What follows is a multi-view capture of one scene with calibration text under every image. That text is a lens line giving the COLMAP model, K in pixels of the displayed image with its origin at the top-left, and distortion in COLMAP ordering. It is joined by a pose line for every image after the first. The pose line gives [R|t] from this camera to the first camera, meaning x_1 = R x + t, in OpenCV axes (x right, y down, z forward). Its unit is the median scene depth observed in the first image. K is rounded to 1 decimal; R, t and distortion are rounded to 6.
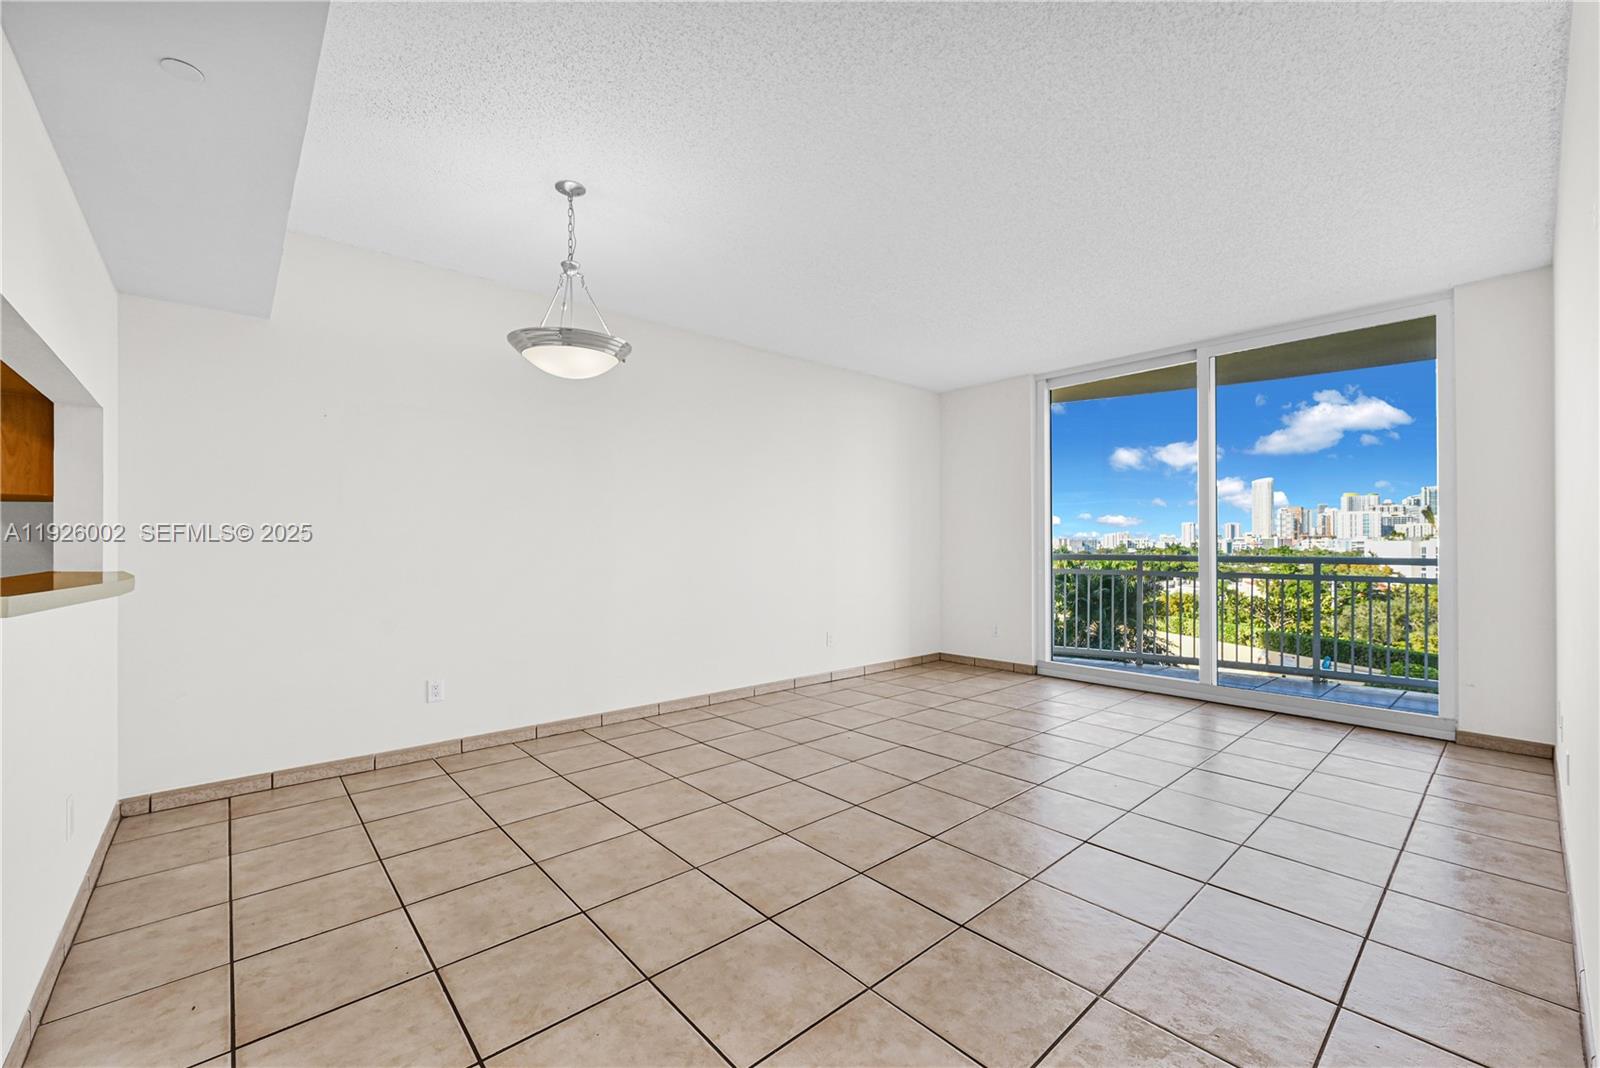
lens RADIAL K [[651.5, 0, 813.9], [0, 651.5, 540.9], [0, 0, 1]] dist [0.012200, -0.000208]
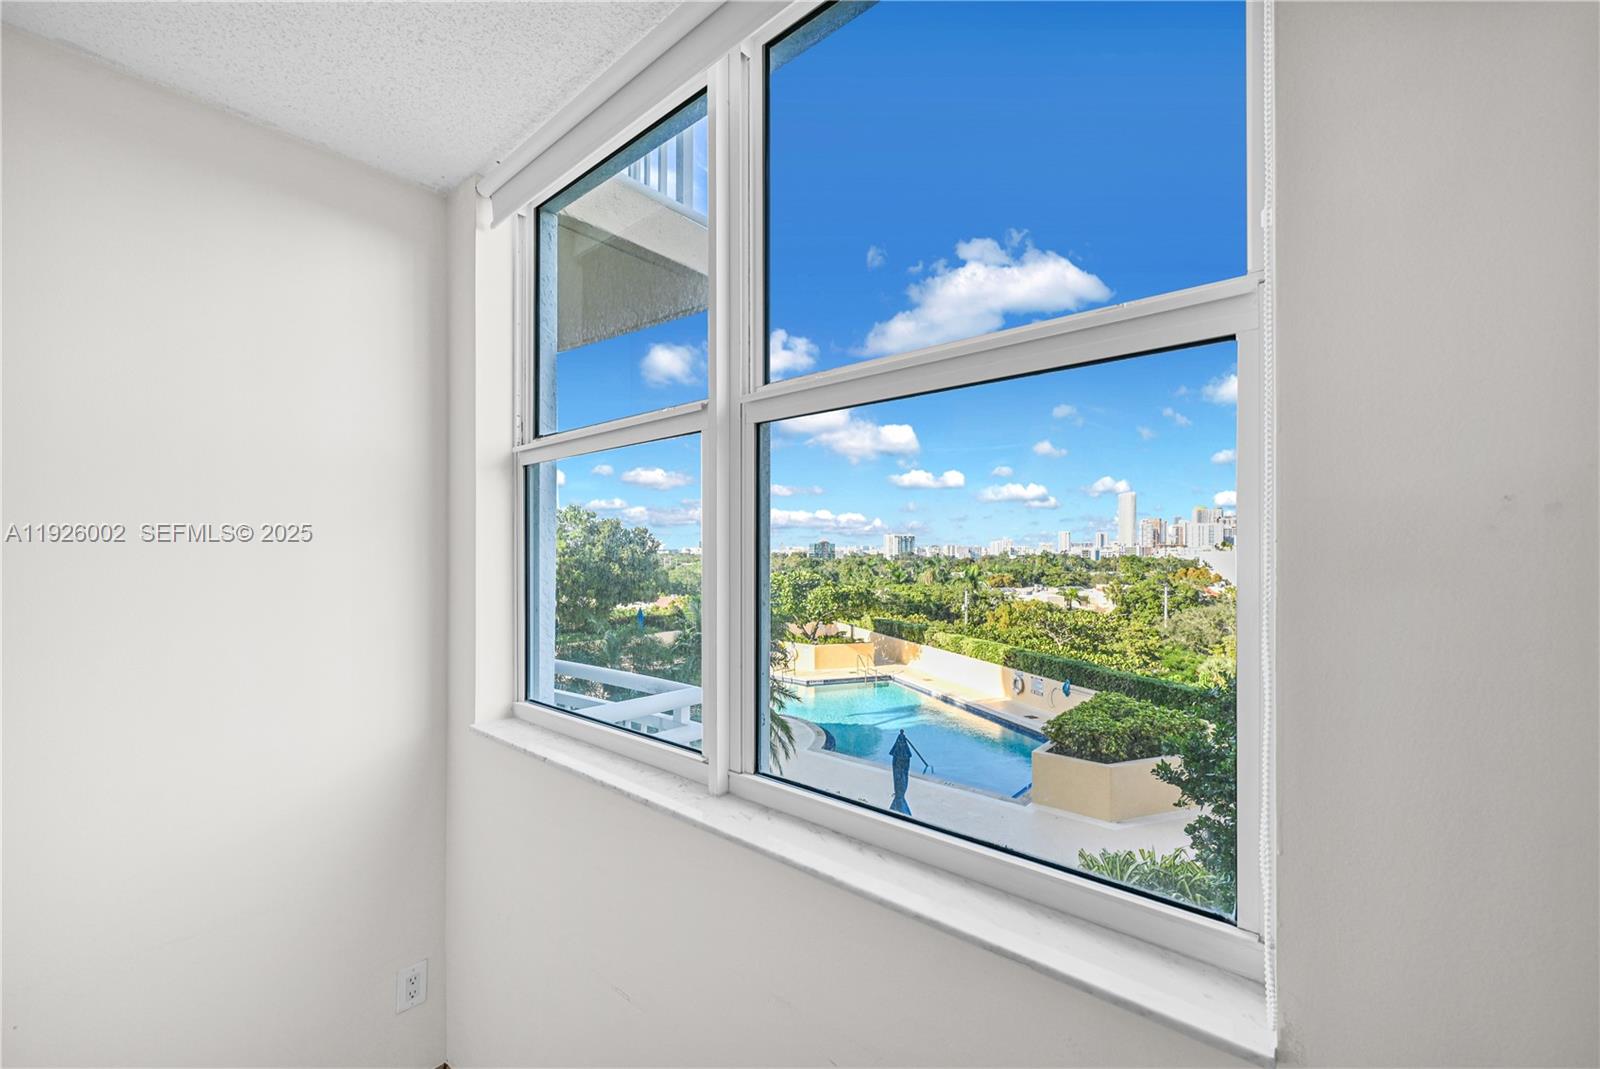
lens RADIAL K [[651.5, 0, 813.9], [0, 651.5, 541.4], [0, 0, 1]] dist [0.012200, -0.000208]
pose [[0.988369, 0.008590, 0.151829, 0.555067], [-0.007417, 0.999938, -0.008285, 0.027385], [-0.151891, 0.007063, 0.988372, 0.475333]]
